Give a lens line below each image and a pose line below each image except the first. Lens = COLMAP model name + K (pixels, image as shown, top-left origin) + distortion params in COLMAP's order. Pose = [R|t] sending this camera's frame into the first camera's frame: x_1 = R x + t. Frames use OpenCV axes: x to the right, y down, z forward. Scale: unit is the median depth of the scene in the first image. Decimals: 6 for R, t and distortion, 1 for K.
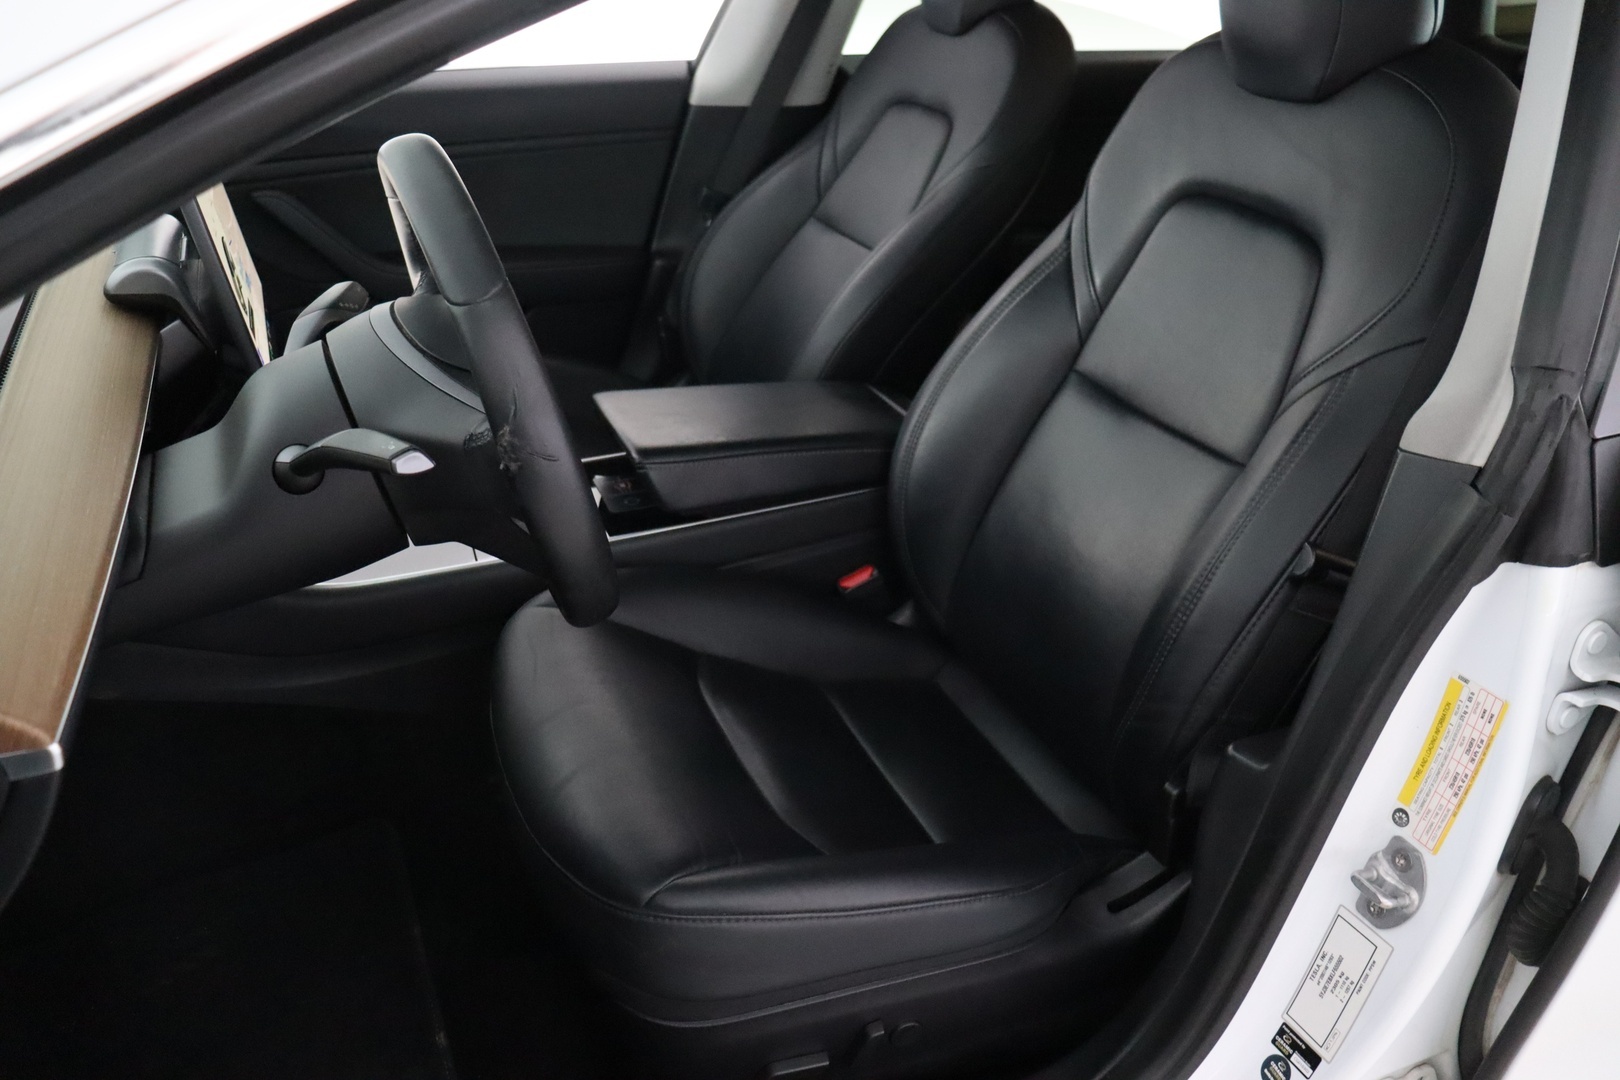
lens RADIAL K [[1273.1, 0, 817.1], [0, 1273.1, 470.8], [0, 0, 1]] dist [-0.186787, 0.181278]
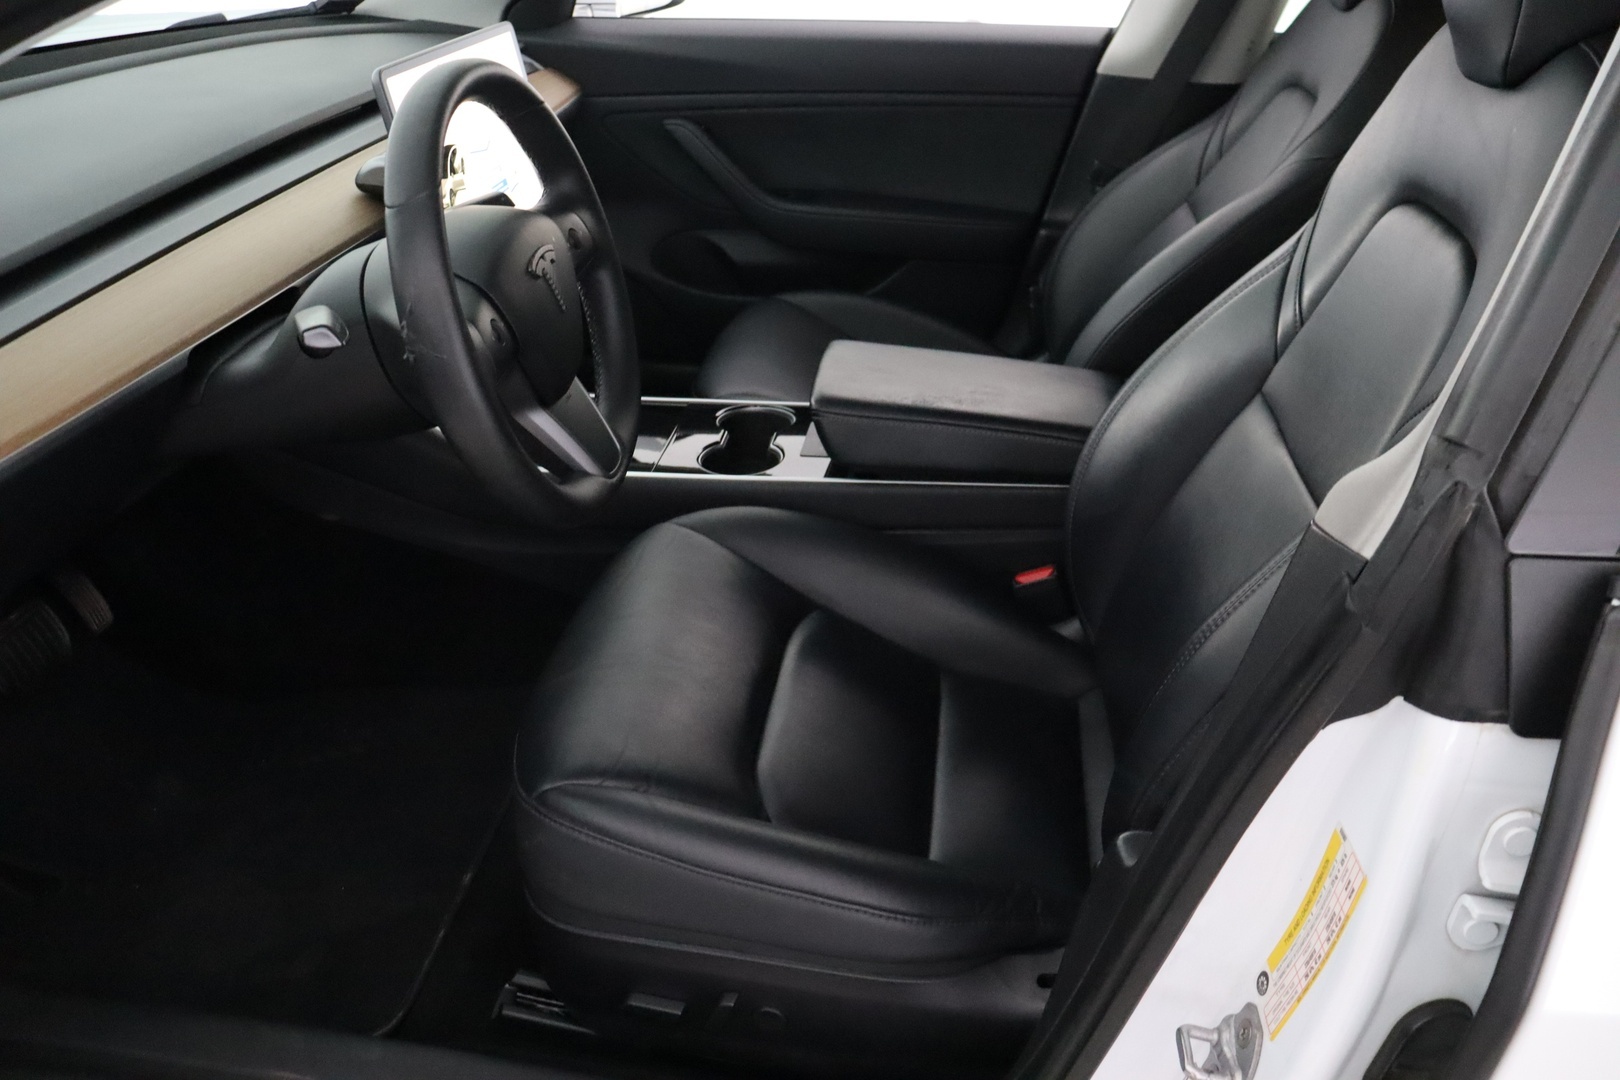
lens RADIAL K [[1273.1, 0, 817.1], [0, 1273.1, 470.8], [0, 0, 1]] dist [-0.186787, 0.181278]
pose [[0.876099, 0.194650, -0.441092, 0.481053], [-0.185659, 0.980532, 0.063942, -0.035661], [0.444951, 0.025873, 0.895181, 0.148030]]
